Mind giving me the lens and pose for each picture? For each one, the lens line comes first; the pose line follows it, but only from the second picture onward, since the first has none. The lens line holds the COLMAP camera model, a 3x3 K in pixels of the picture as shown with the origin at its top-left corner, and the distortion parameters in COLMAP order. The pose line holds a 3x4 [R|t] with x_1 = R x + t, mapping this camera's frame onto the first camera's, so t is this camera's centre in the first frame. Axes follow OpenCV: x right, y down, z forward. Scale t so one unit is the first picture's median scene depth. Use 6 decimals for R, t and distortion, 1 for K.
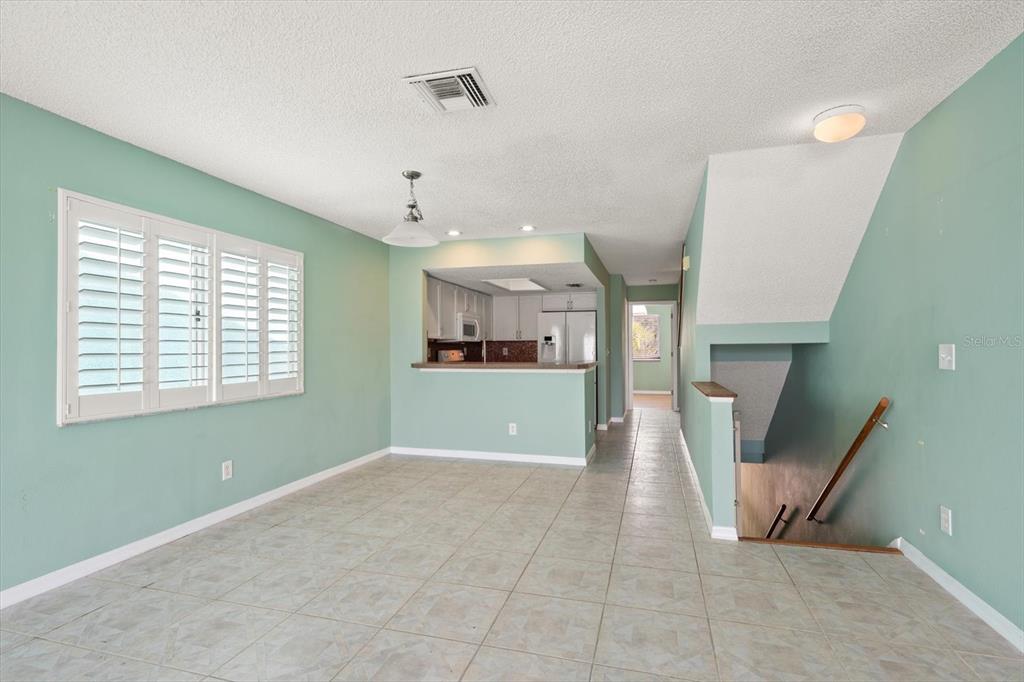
lens RADIAL K [[503.6, 0, 512.0], [0, 503.6, 341.0], [0, 0, 1]] dist [0.000634, 0.000118]
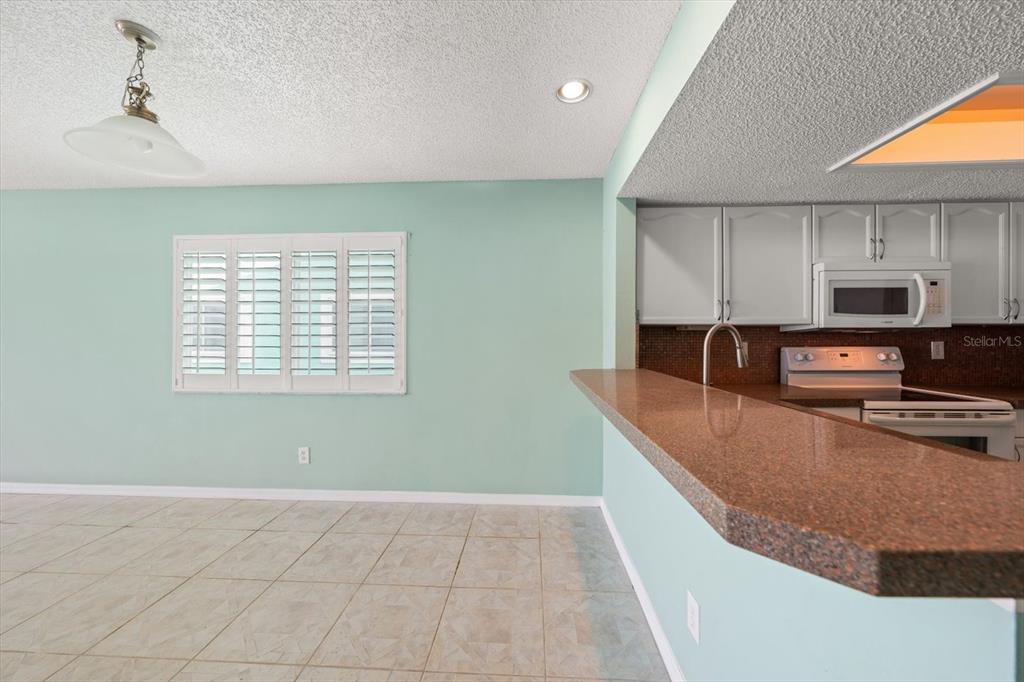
lens RADIAL K [[358.9, 0, 512.0], [0, 358.9, 341.0], [0, 0, 1]] dist [0.000474, 0.000106]
pose [[0.223208, 0.014271, -0.974666, 0.261815], [0.013213, 0.999757, 0.017664, 0.004957], [0.974681, -0.016821, 0.222965, 1.199112]]
